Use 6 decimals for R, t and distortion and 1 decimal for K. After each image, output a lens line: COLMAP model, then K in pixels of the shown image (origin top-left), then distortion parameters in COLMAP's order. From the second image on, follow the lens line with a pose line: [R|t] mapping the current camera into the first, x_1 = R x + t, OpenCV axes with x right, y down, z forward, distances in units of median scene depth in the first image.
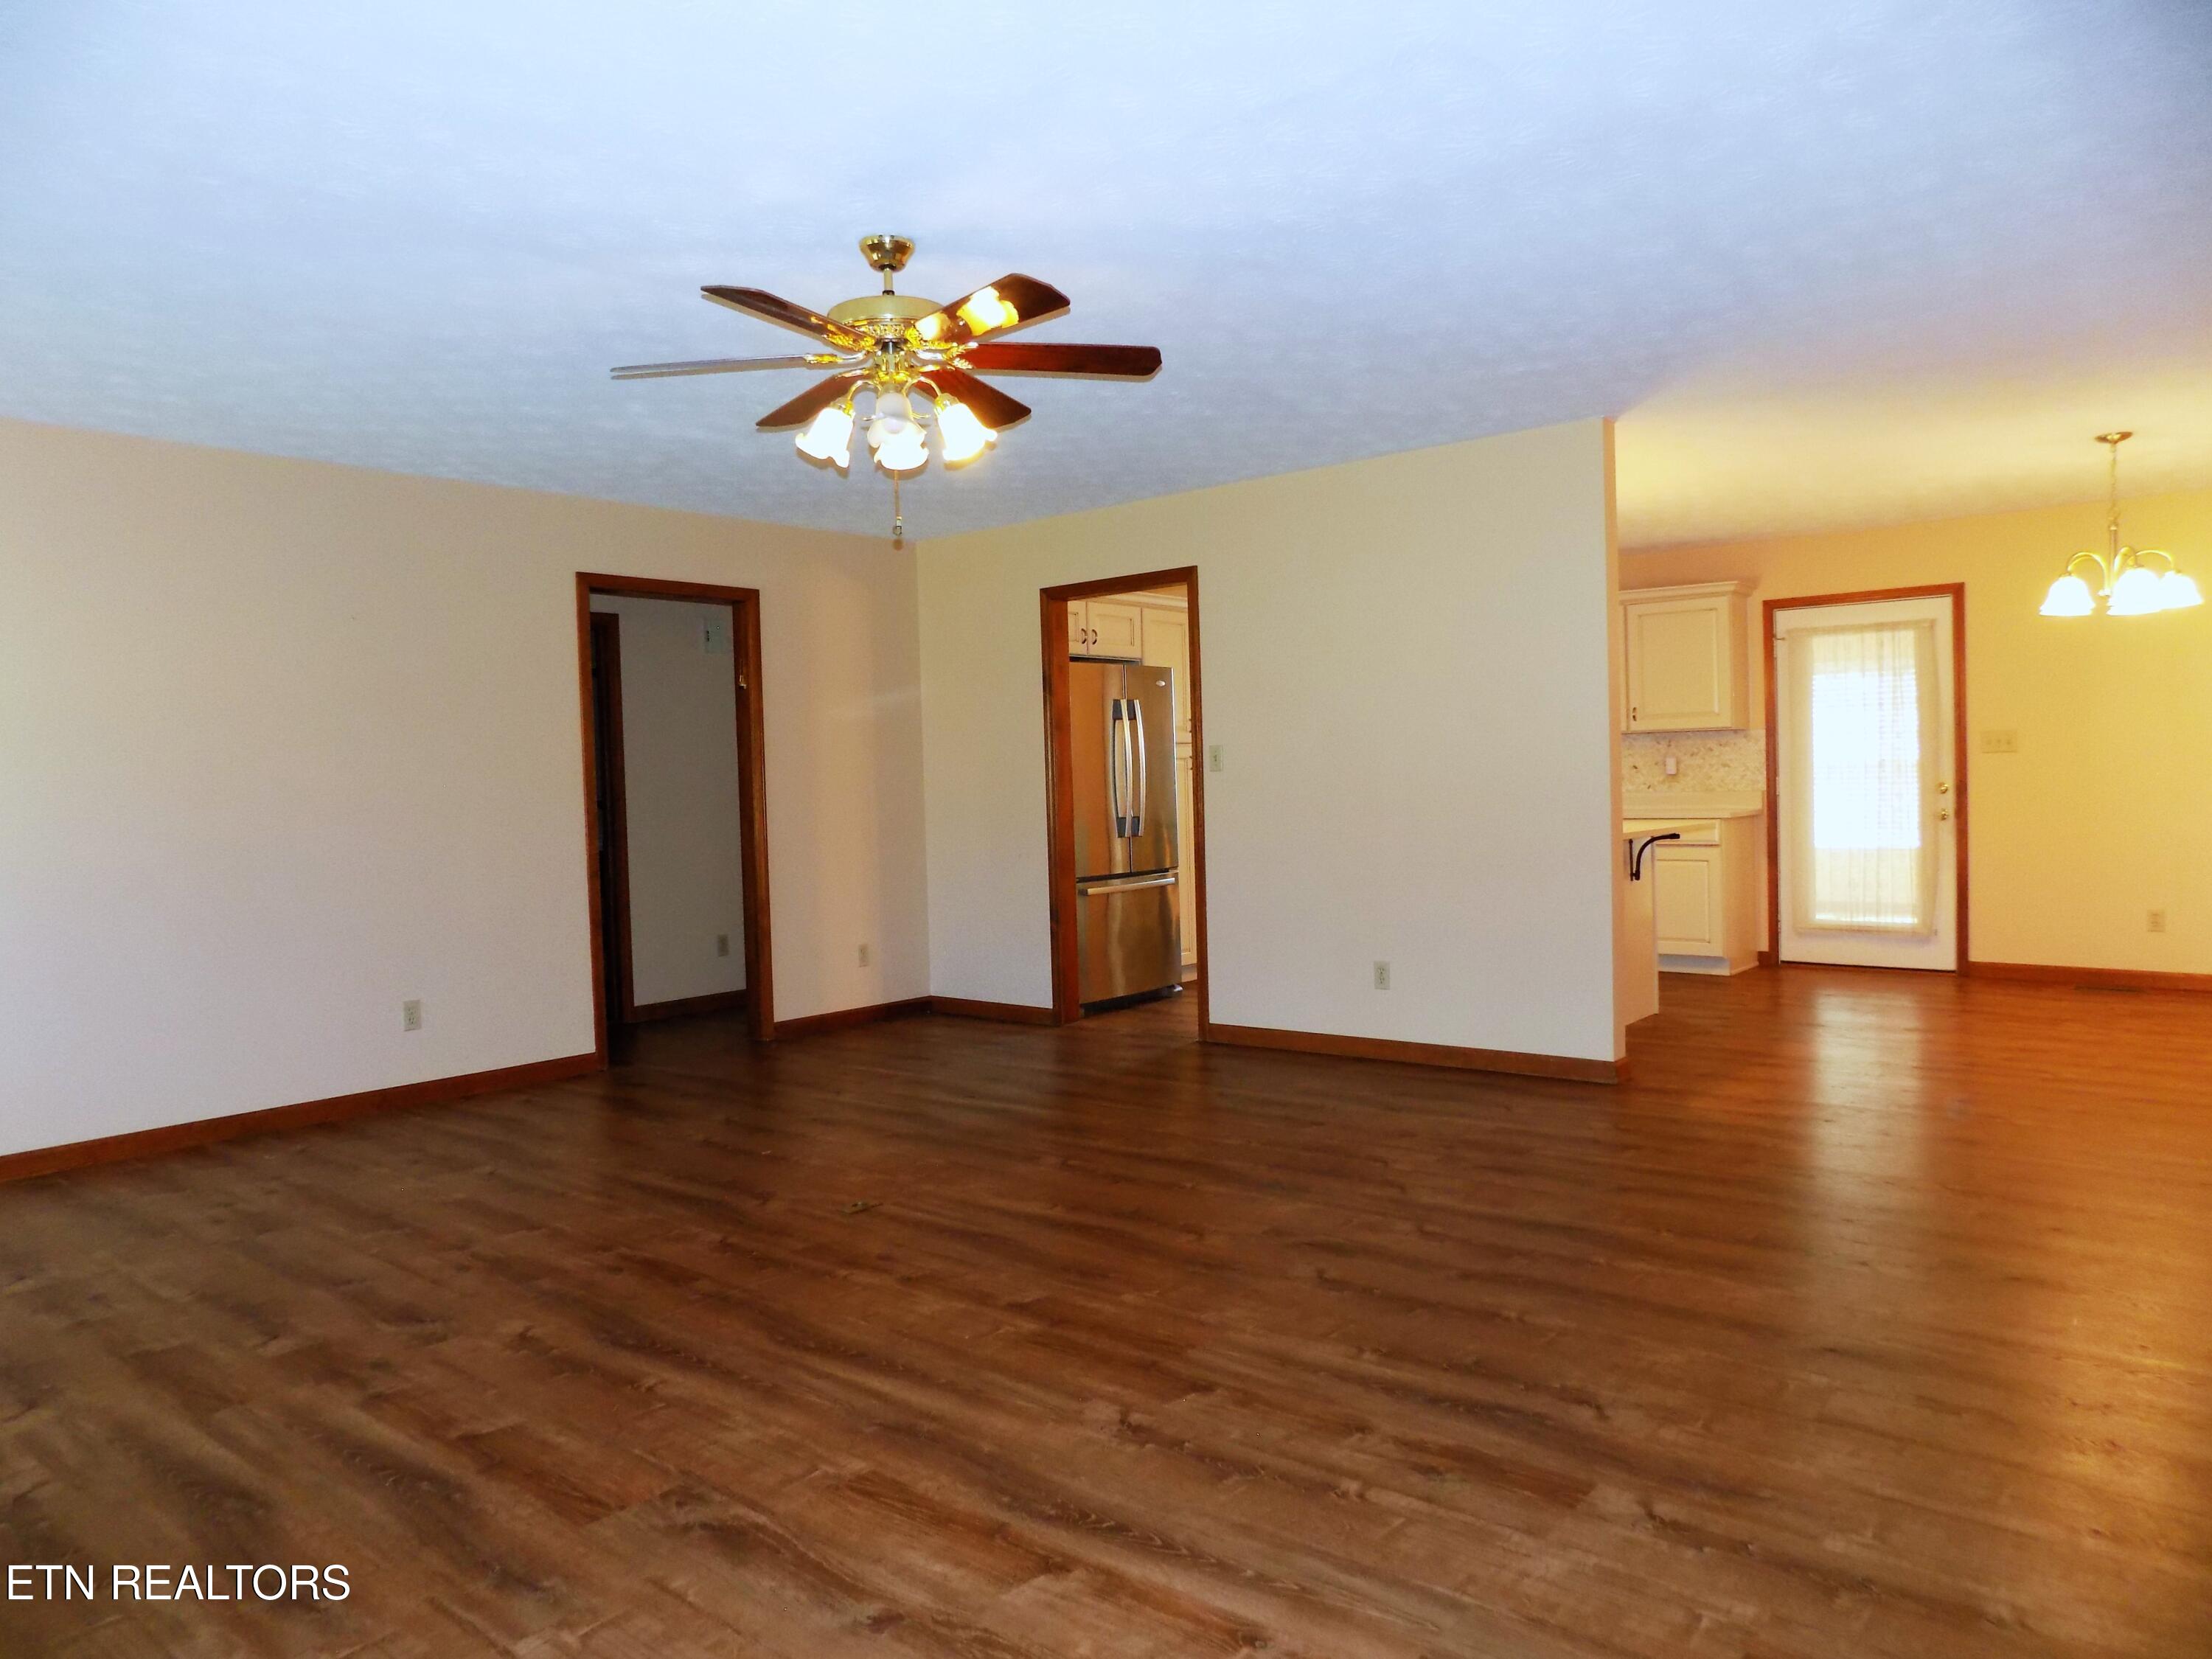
lens RADIAL K [[1492.3, 0, 1096.4], [0, 1492.3, 835.0], [0, 0, 1]] dist [-0.063985, 0.063216]
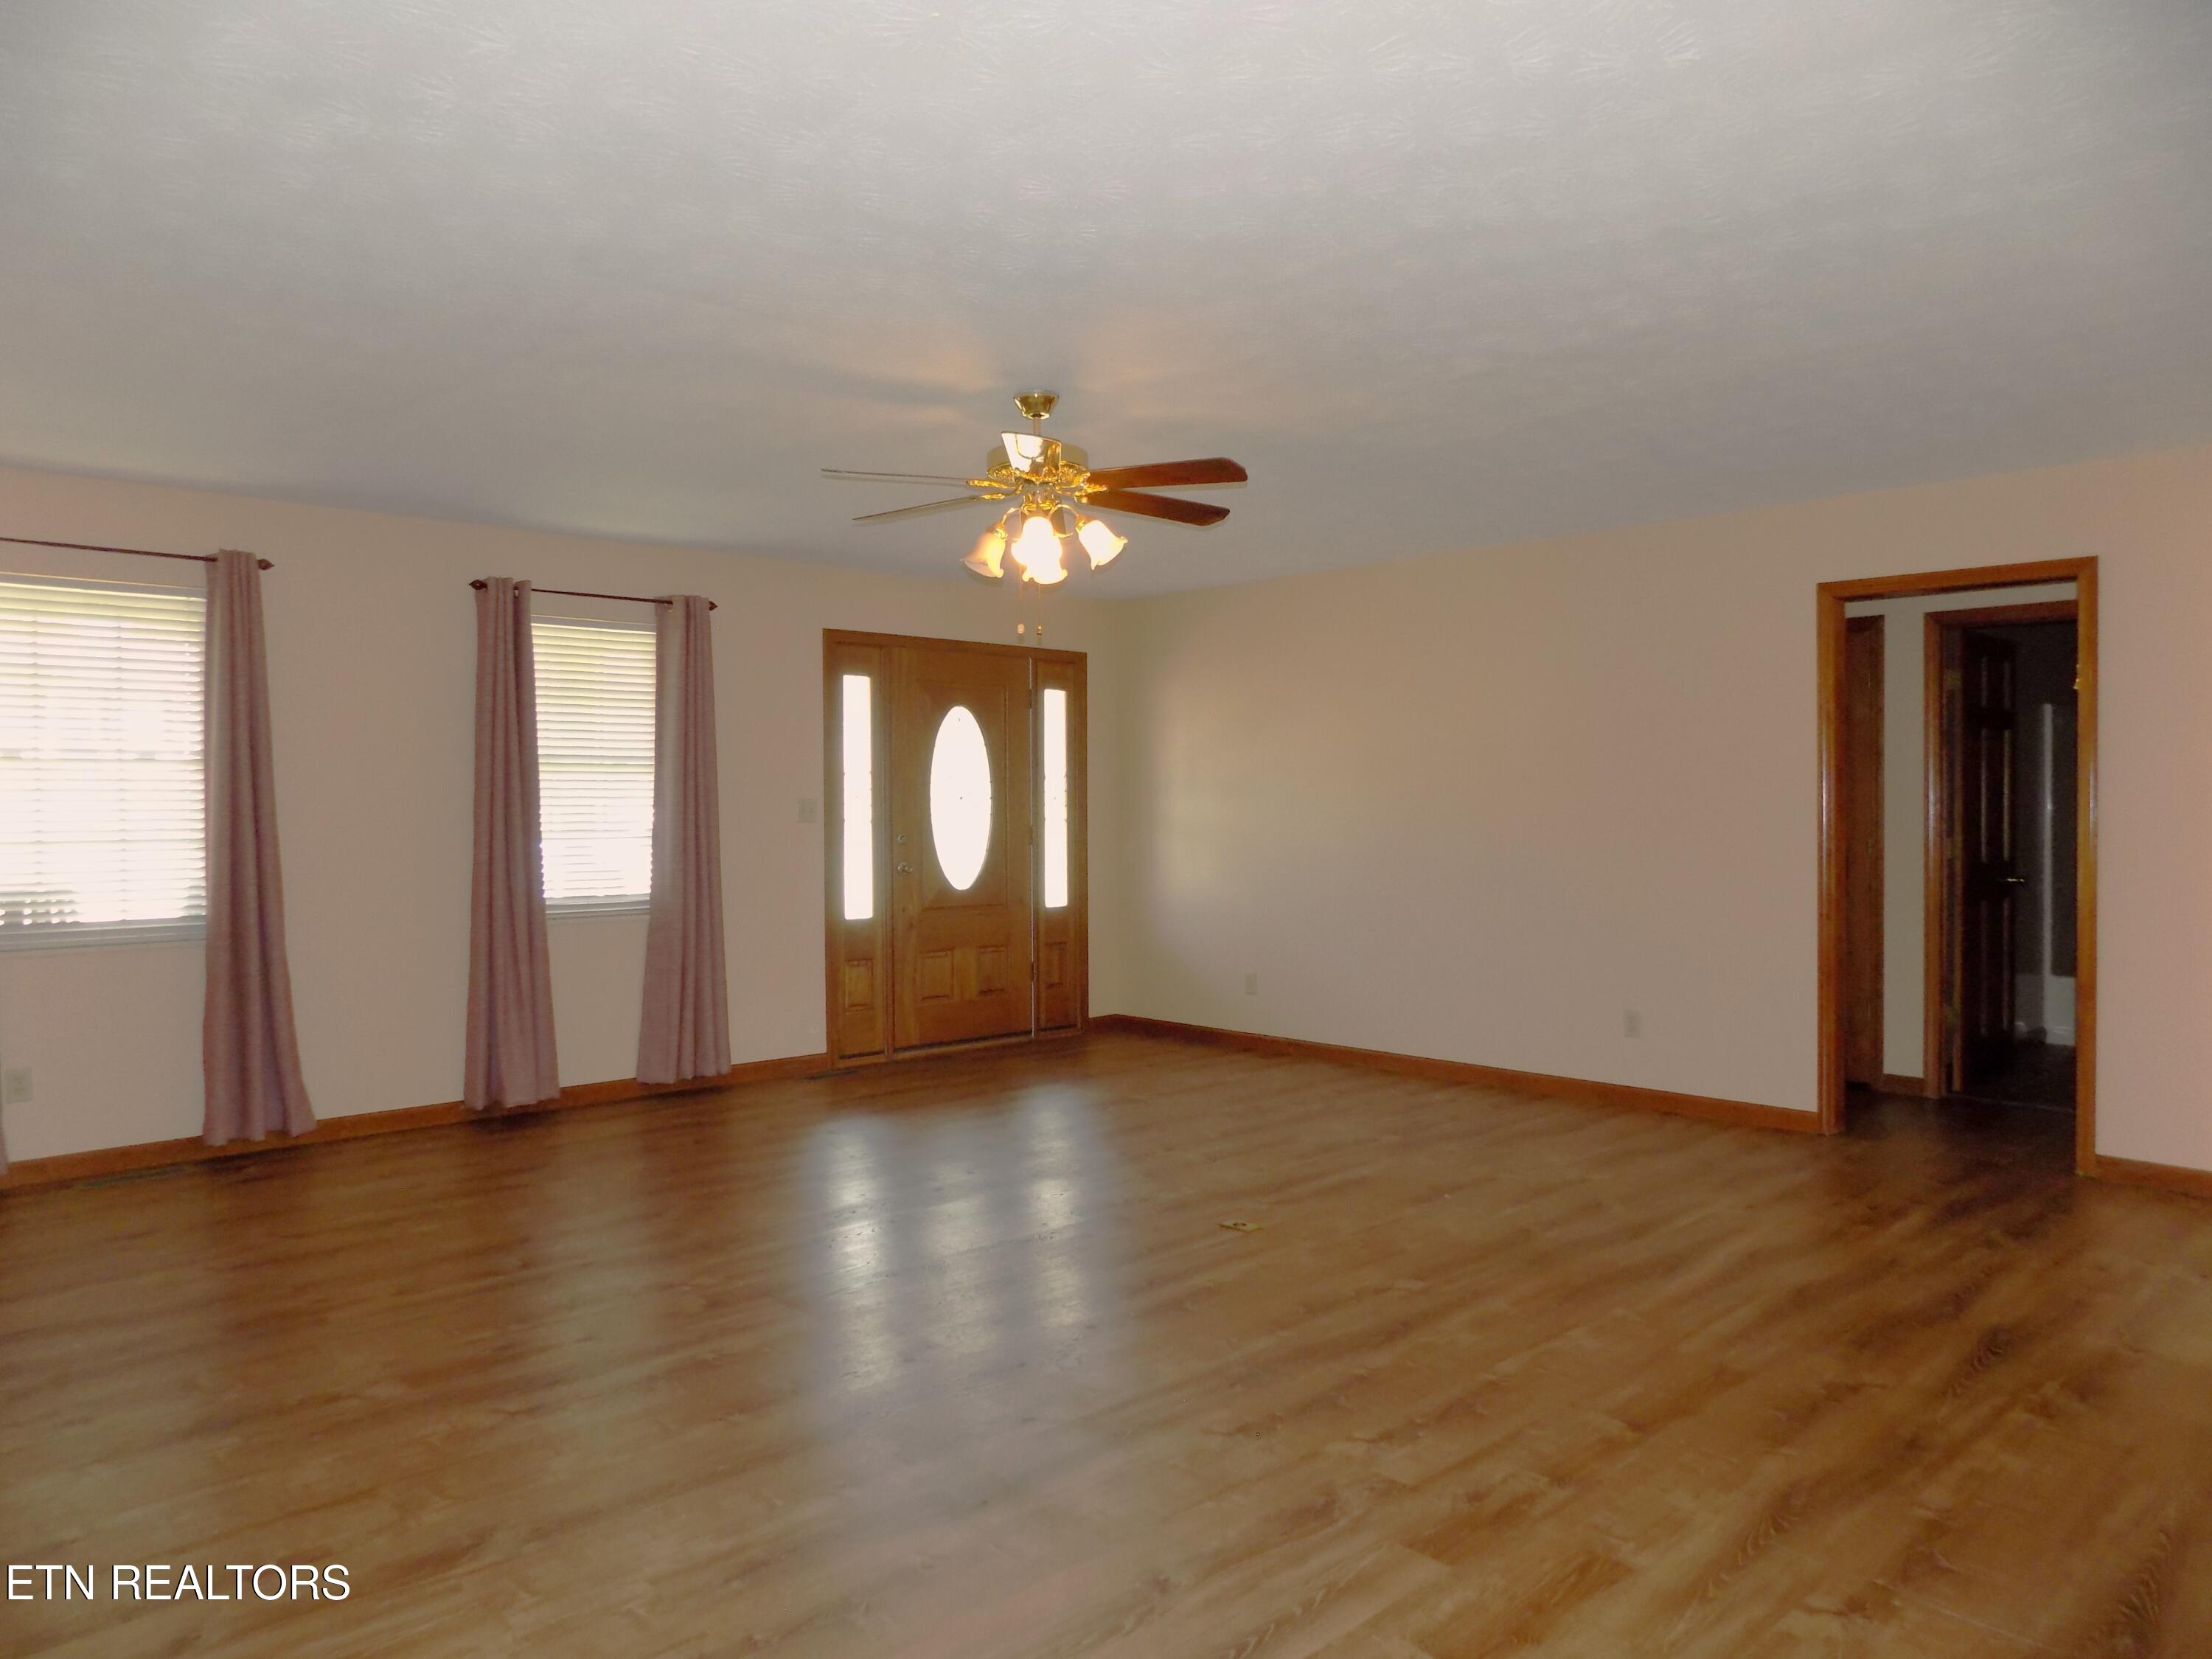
lens RADIAL K [[1492.3, 0, 1095.1], [0, 1492.3, 822.9], [0, 0, 1]] dist [-0.063985, 0.063216]
pose [[-0.126860, 0.026166, -0.991575, 0.857226], [-0.028392, 0.999147, 0.029998, -0.065093], [0.991514, 0.031958, -0.126009, 0.971578]]
